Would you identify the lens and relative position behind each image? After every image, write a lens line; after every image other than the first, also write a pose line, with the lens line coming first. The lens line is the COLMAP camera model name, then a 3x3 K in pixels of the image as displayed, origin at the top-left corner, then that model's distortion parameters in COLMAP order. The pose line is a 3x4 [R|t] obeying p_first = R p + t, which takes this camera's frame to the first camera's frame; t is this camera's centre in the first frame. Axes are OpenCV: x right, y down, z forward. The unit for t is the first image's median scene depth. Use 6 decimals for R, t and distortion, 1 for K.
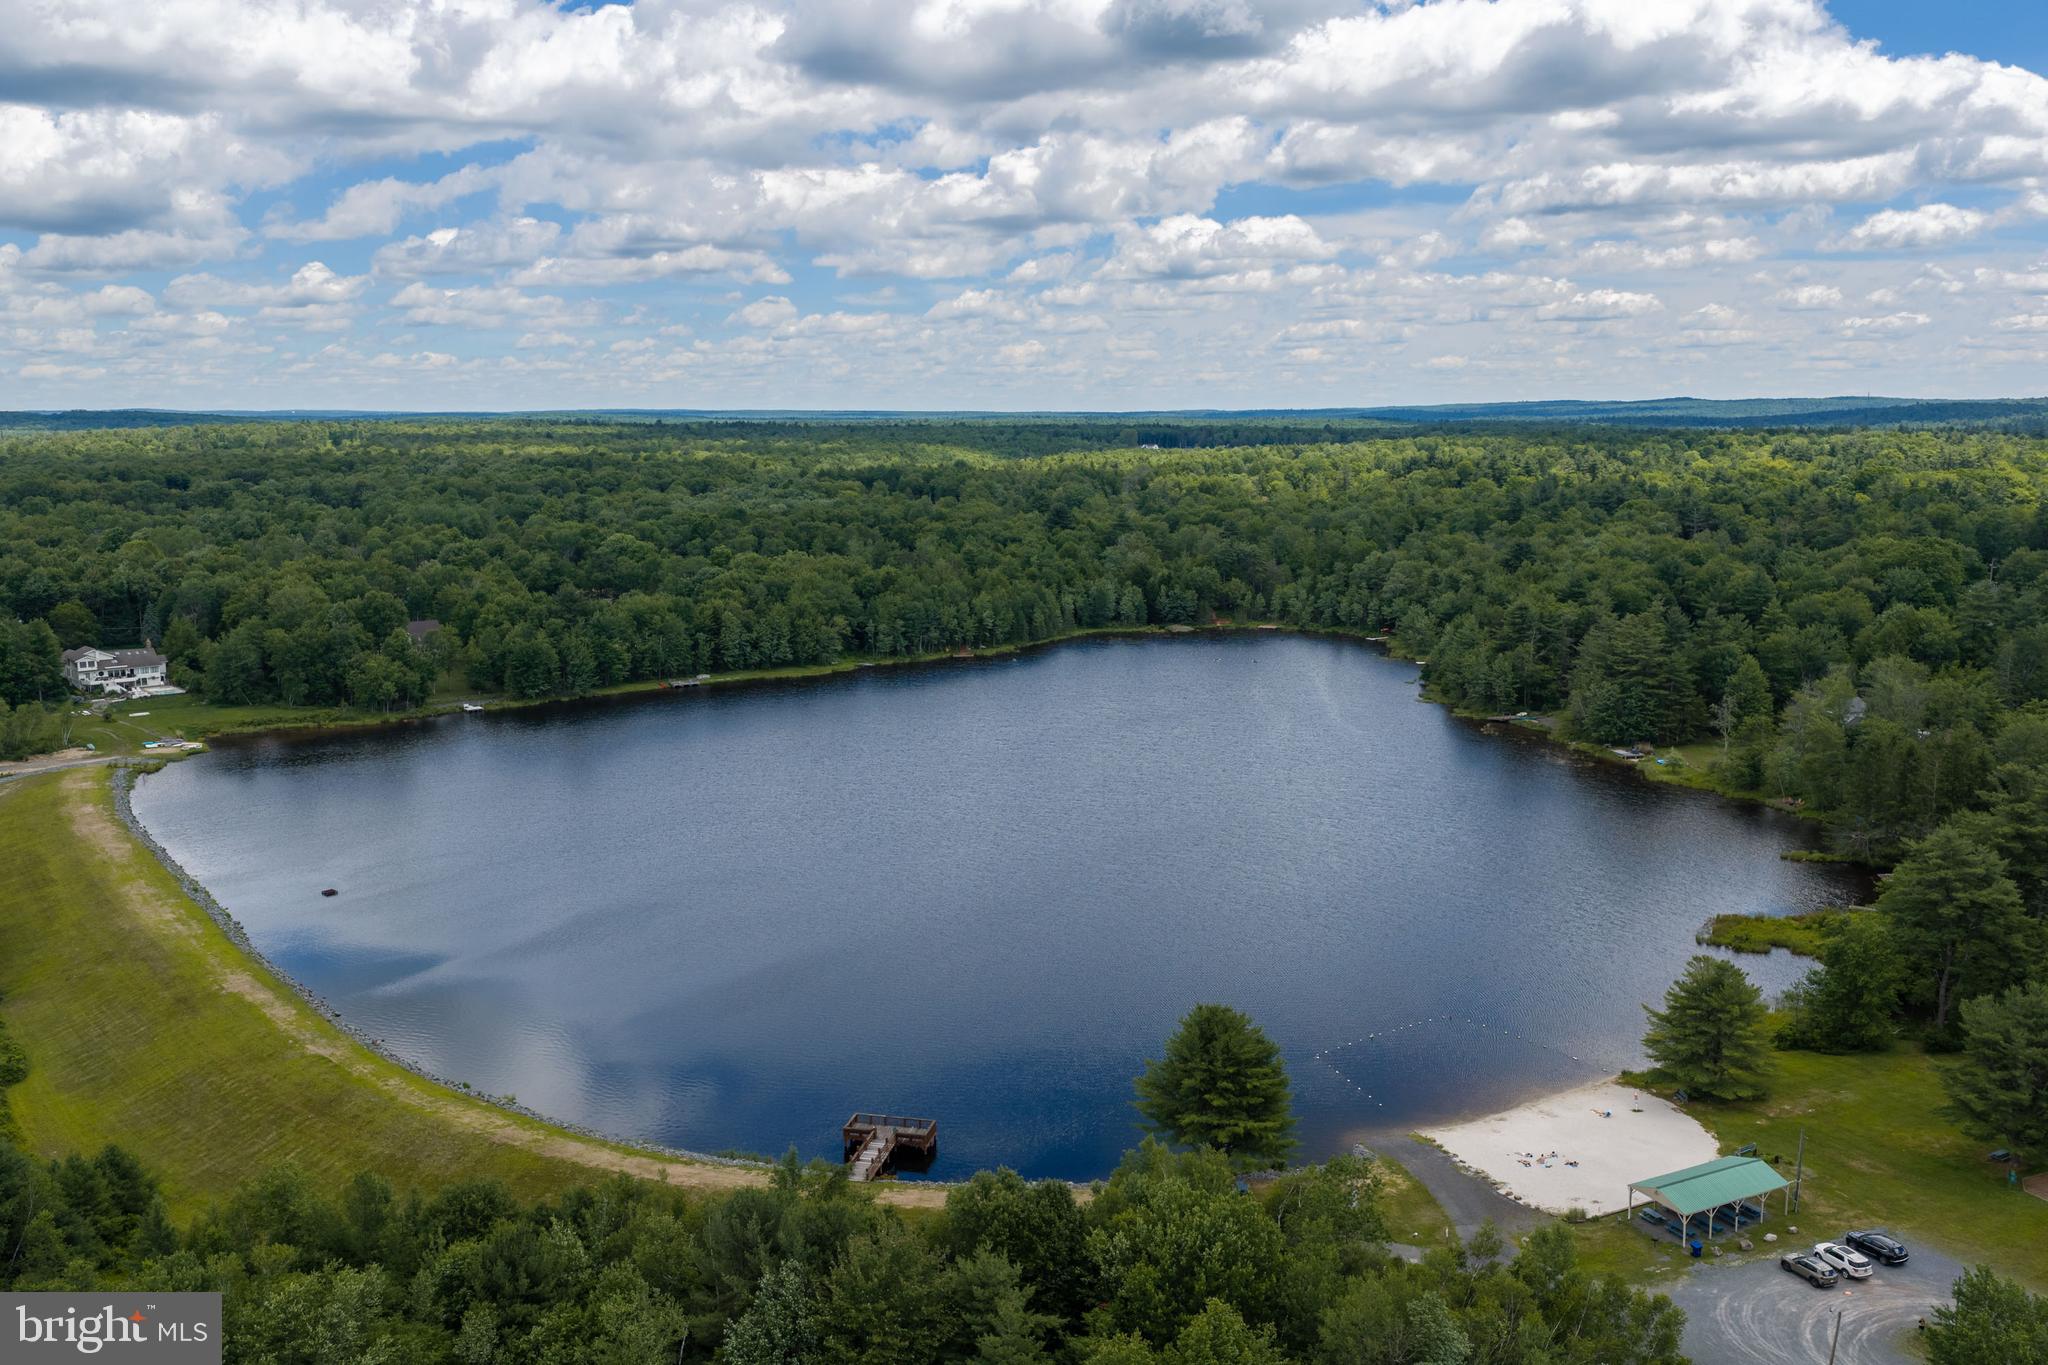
lens RADIAL K [[1636.1, 0, 1024.0], [0, 1636.1, 682.5], [0, 0, 1]] dist [0.001449, -0.000223]
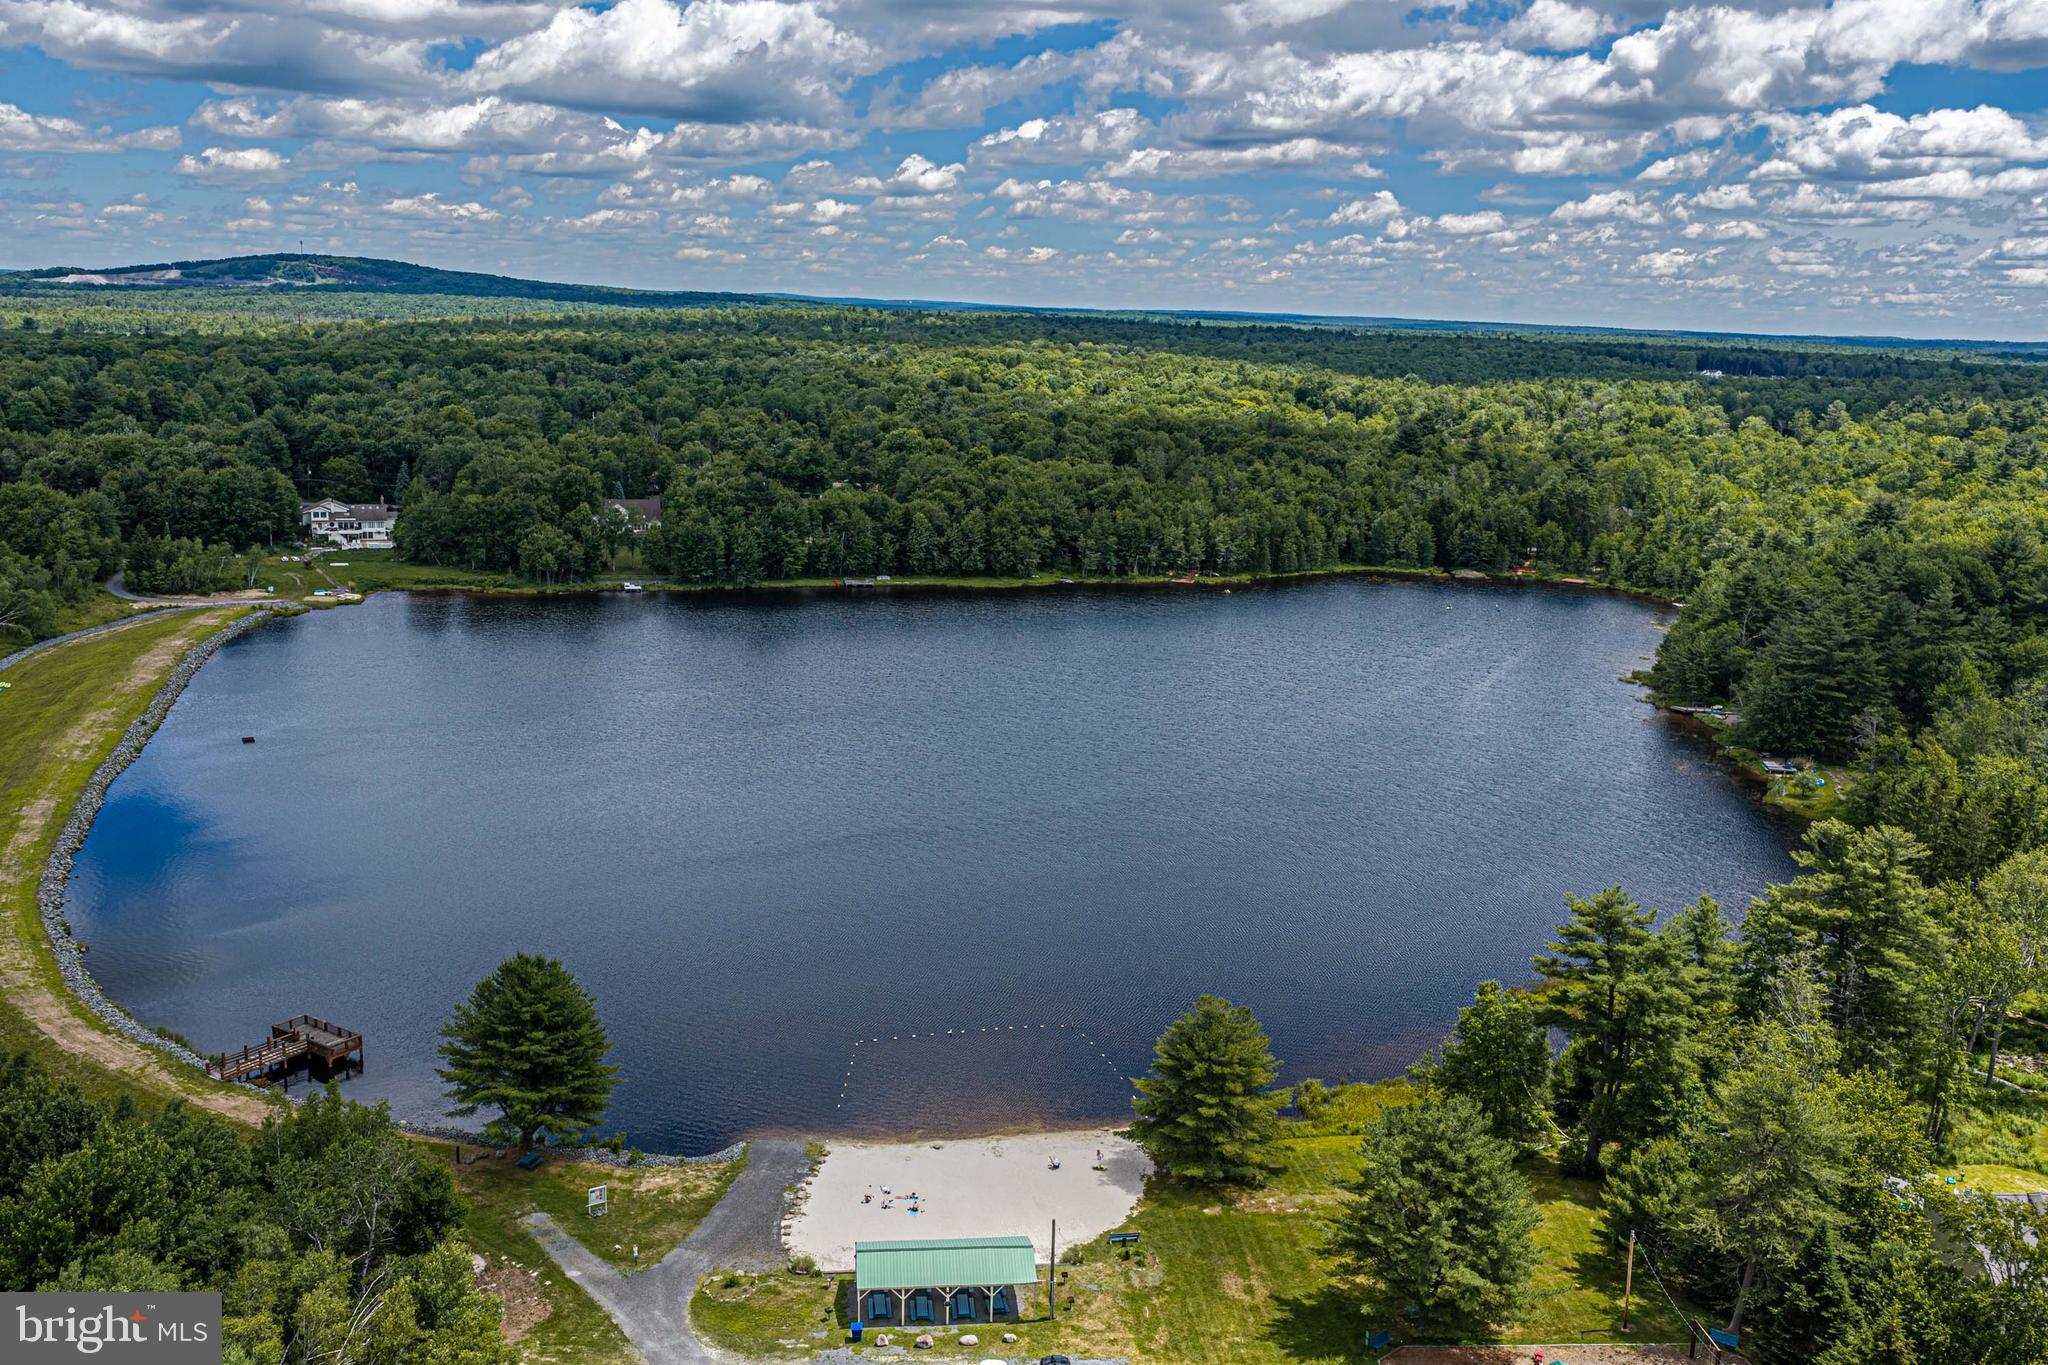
lens RADIAL K [[1724.2, 0, 1024.0], [0, 1724.2, 682.5], [0, 0, 1]] dist [0.048329, -0.123552]
pose [[0.941995, 0.106139, -0.318402, 0.197768], [-0.092052, 0.994004, 0.059015, -0.009342], [0.322756, -0.026283, 0.946117, 0.059497]]
